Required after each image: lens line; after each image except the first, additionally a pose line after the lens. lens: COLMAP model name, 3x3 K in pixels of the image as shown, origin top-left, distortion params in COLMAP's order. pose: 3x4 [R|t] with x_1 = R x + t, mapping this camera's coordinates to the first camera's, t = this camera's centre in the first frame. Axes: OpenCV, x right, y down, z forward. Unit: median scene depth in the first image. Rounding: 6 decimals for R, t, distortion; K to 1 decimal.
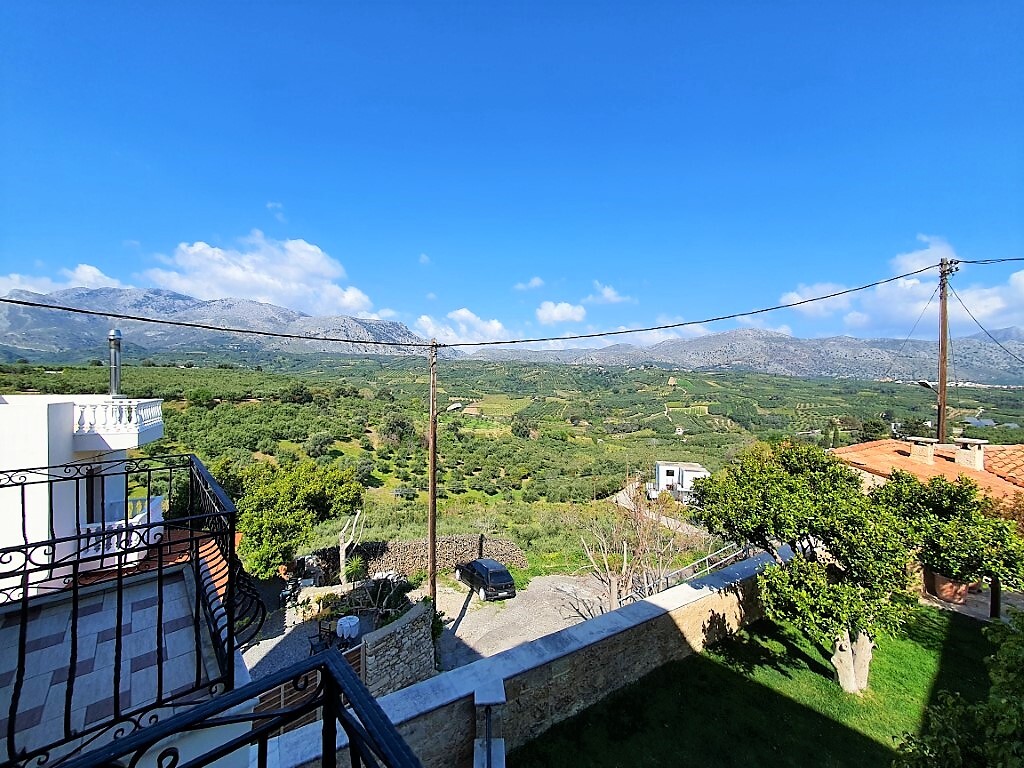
lens RADIAL K [[403.5, 0, 511.7], [0, 403.5, 386.7], [0, 0, 1]] dist [0.000544, 0.001180]
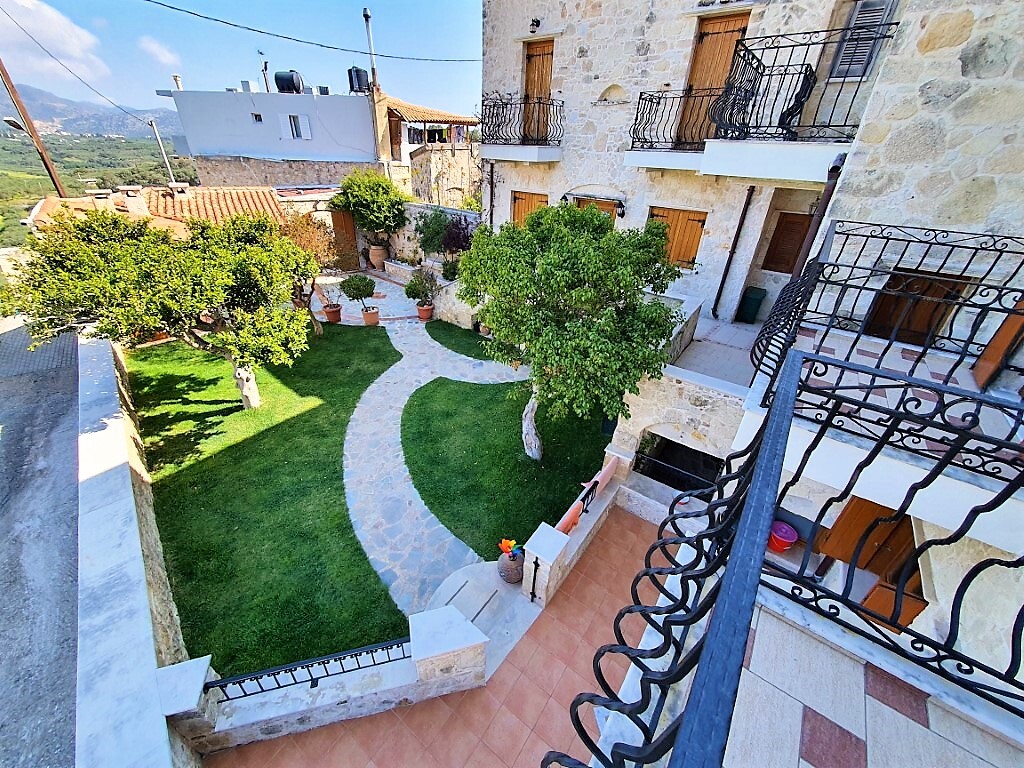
lens RADIAL K [[403.5, 0, 510.1], [0, 403.5, 378.8], [0, 0, 1]] dist [0.000544, 0.001180]
pose [[-0.191306, -0.494089, 0.848103, -0.317276], [-0.036537, 0.867048, 0.496884, 0.005762], [-0.980850, 0.064070, -0.183924, 0.390525]]
